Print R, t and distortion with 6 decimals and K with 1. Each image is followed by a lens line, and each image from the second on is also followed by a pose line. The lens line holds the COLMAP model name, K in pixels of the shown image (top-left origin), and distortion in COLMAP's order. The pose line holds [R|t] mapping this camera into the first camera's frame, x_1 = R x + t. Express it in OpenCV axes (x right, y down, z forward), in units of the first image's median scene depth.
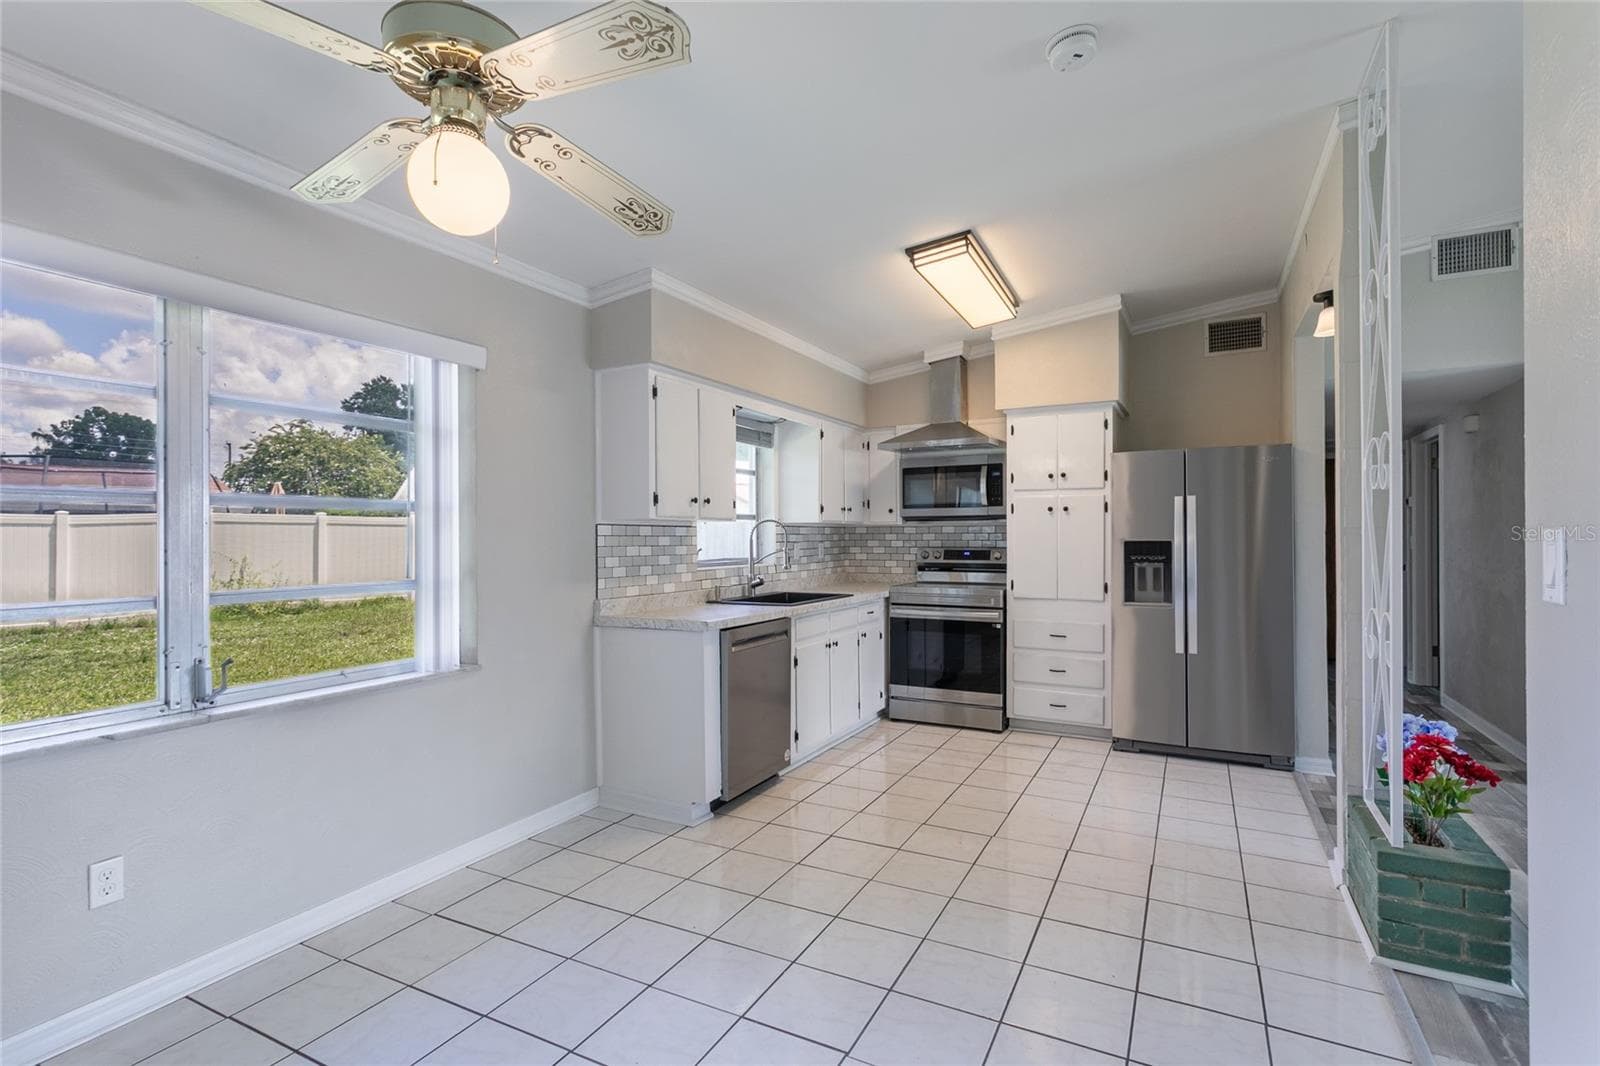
lens RADIAL K [[763.4, 0, 797.5], [0, 763.4, 532.5], [0, 0, 1]] dist [0.007376, -0.000036]
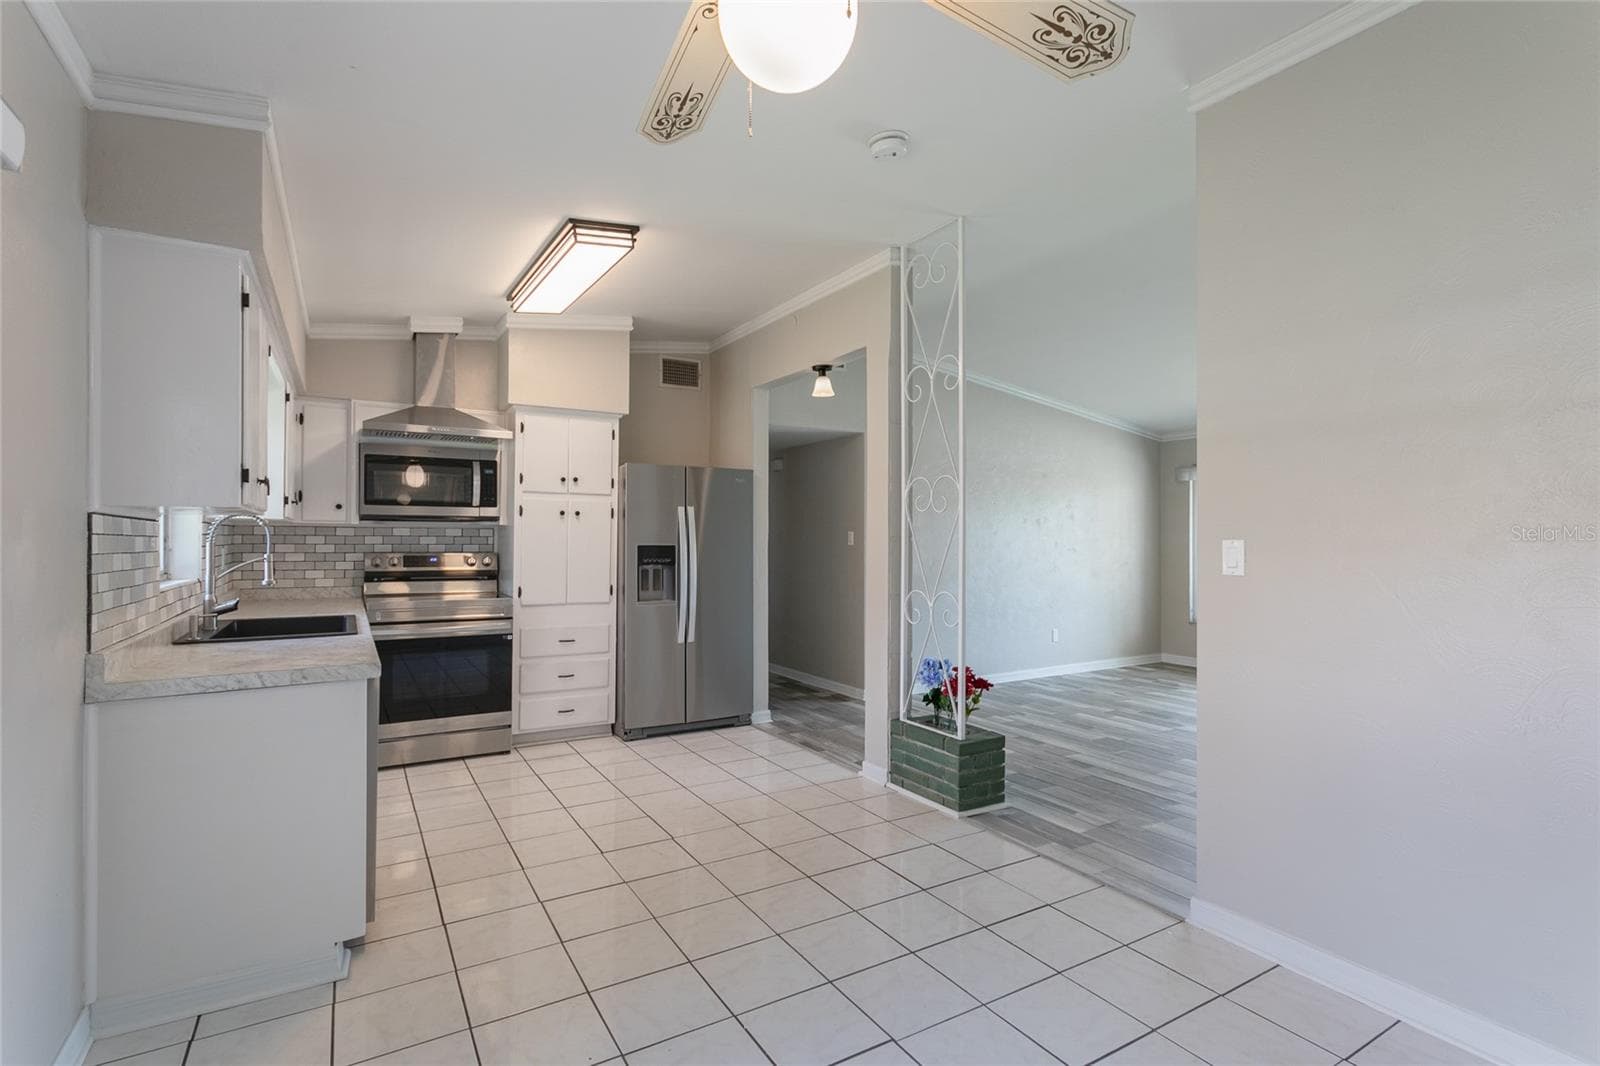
lens RADIAL K [[763.4, 0, 801.1], [0, 763.4, 533.3], [0, 0, 1]] dist [0.007376, -0.000036]
pose [[0.519244, 0.014913, 0.854496, -0.361188], [-0.010611, 0.999883, -0.011002, 0.003290], [-0.854560, -0.003355, 0.519342, 0.229611]]
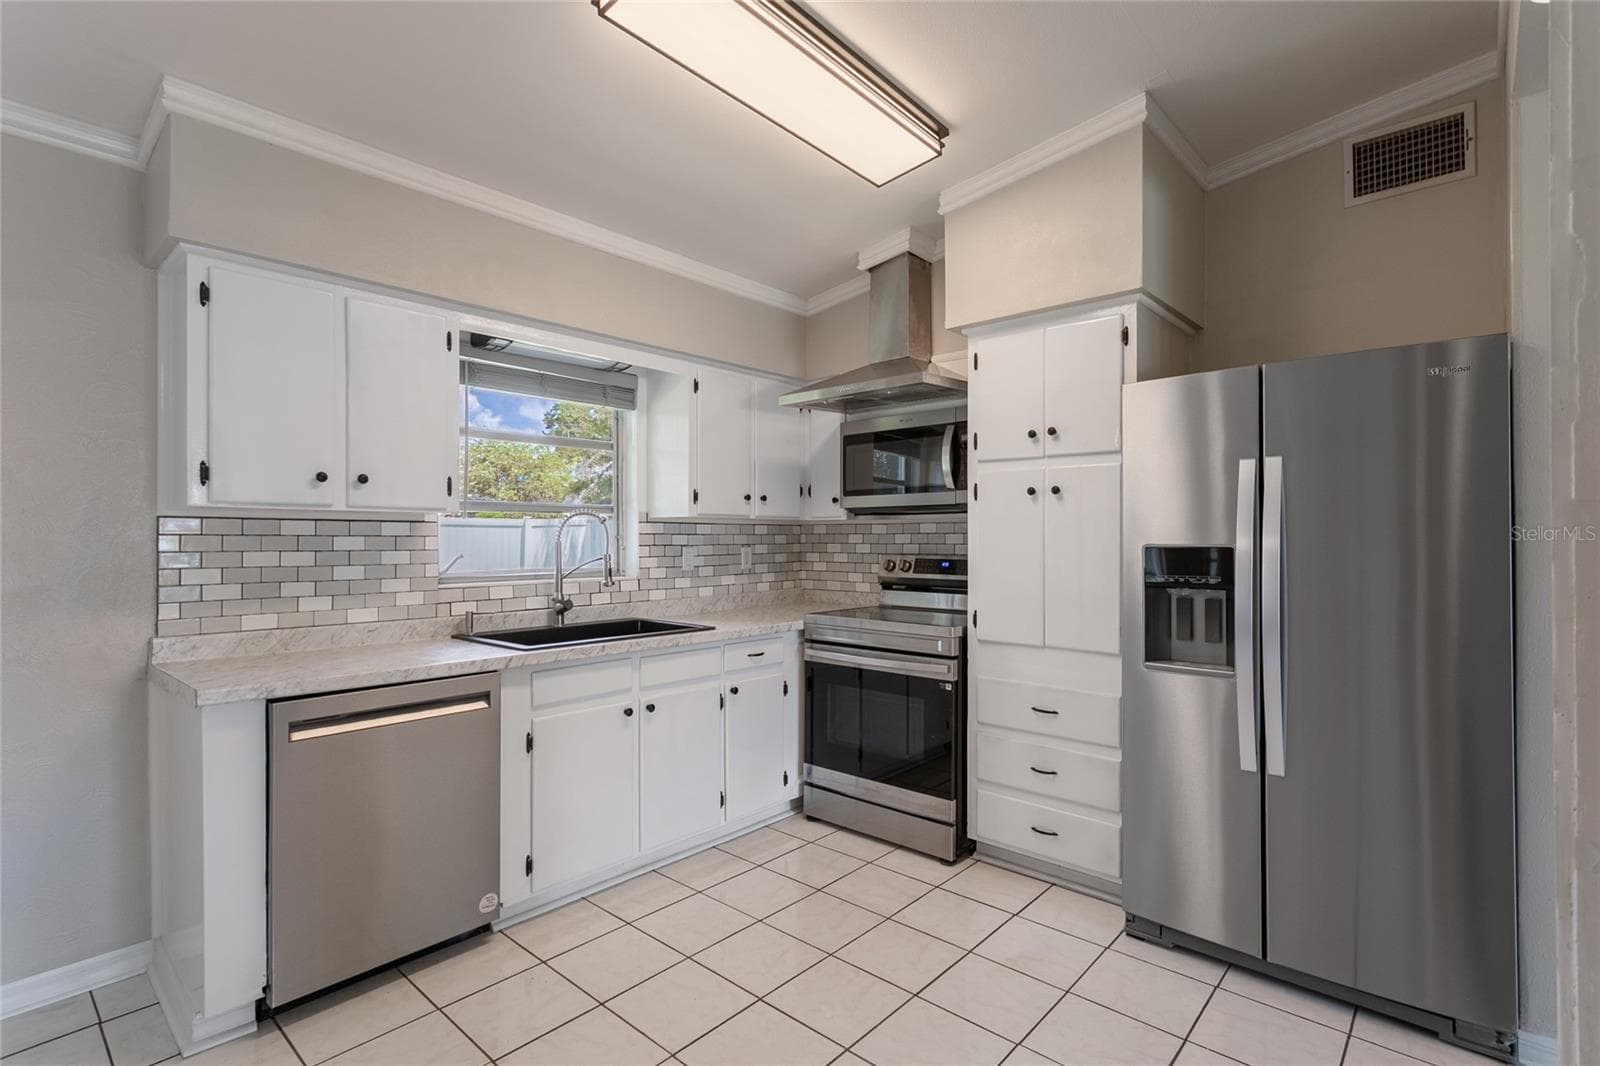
lens RADIAL K [[763.4, 0, 796.7], [0, 763.4, 532.8], [0, 0, 1]] dist [0.007376, -0.000036]
pose [[0.969047, 0.000715, -0.246874, 0.309146], [-0.001333, 0.999996, -0.002338, 0.002736], [0.246871, 0.002595, 0.969045, 0.403052]]
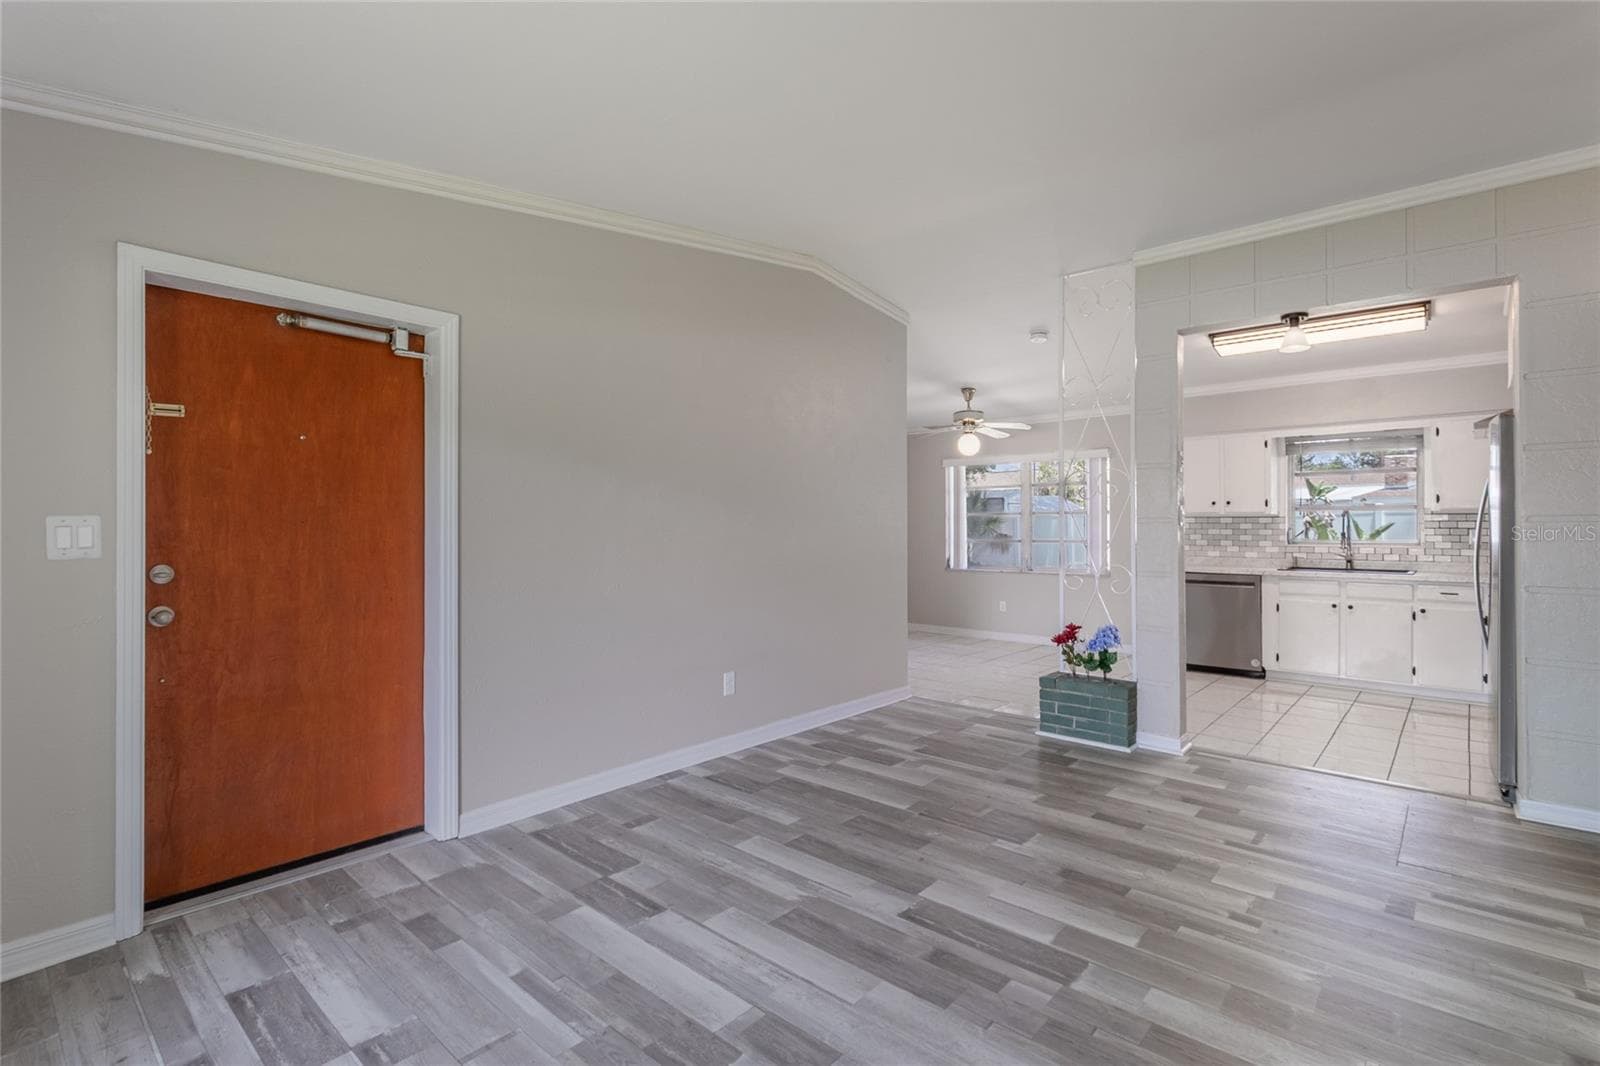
lens RADIAL K [[763.4, 0, 796.7], [0, 763.4, 520.6], [0, 0, 1]] dist [0.007376, -0.000036]
pose [[-0.238214, -0.002632, -0.971209, 1.463956], [0.006426, 0.999970, -0.004287, -0.000249], [0.971191, -0.007263, -0.238190, 0.388235]]
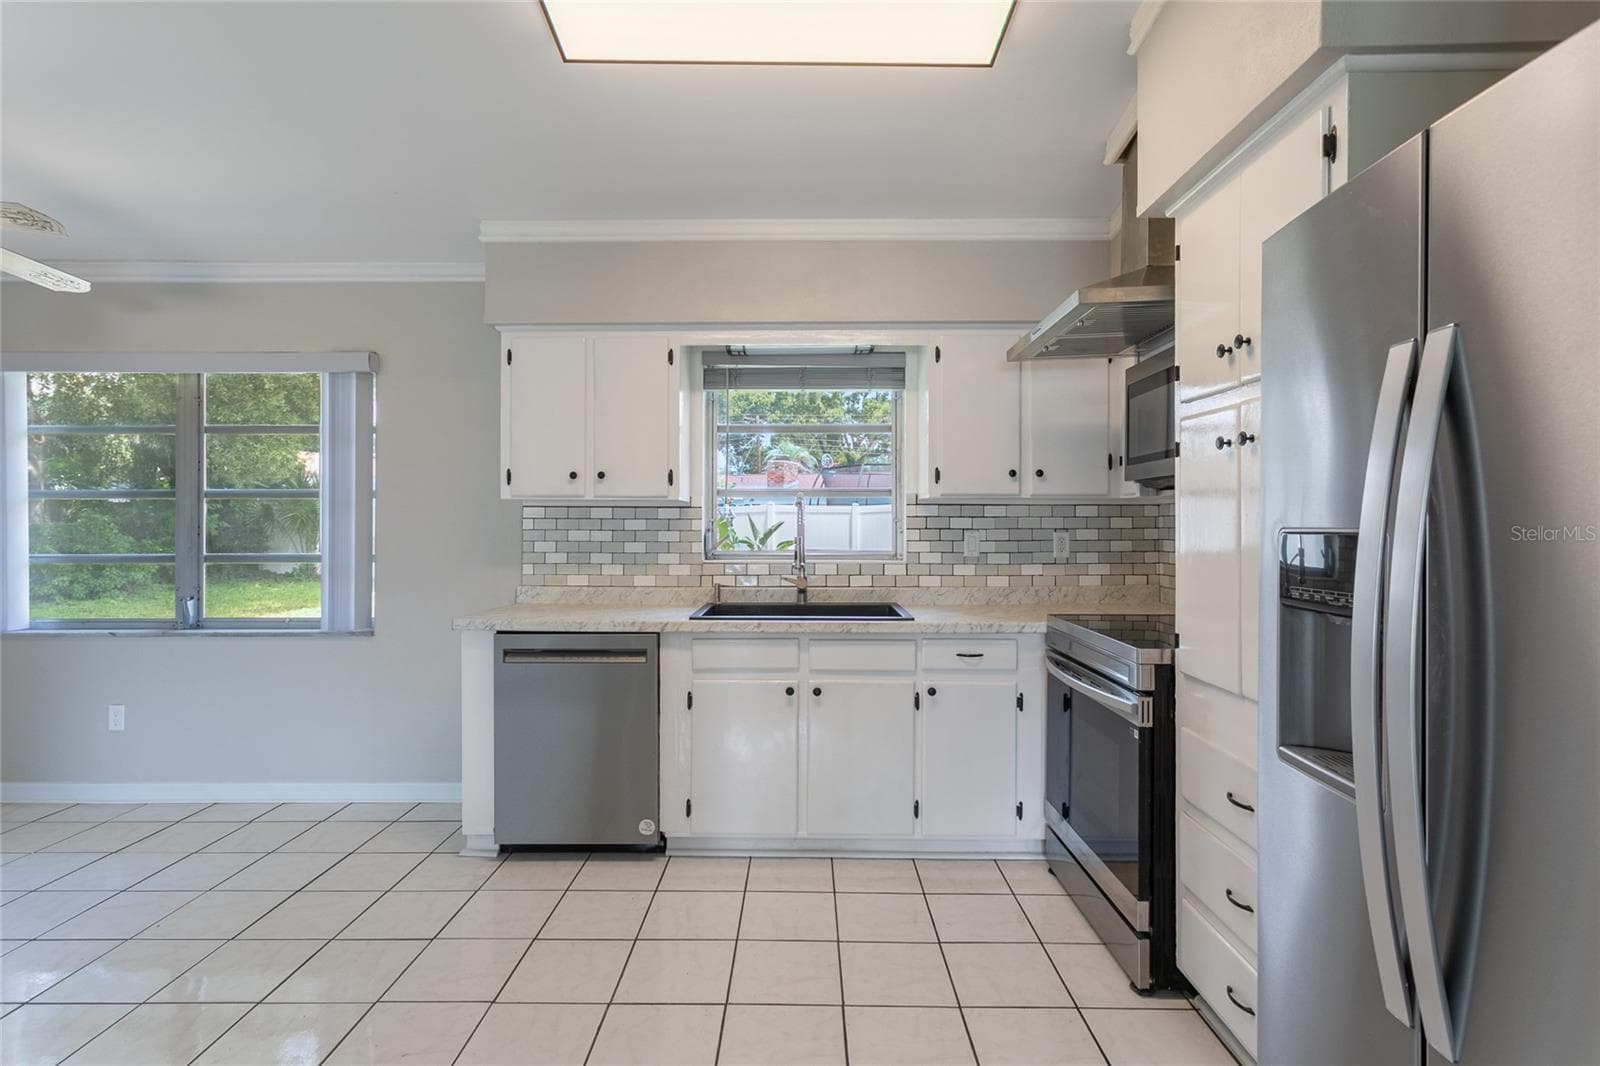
lens RADIAL K [[763.4, 0, 800.6], [0, 763.4, 520.4], [0, 0, 1]] dist [0.007376, -0.000036]
pose [[0.458131, -0.001096, -0.888884, 0.575376], [0.001763, 0.999998, -0.000324, 0.005867], [0.888883, -0.001419, 0.458132, 0.675033]]
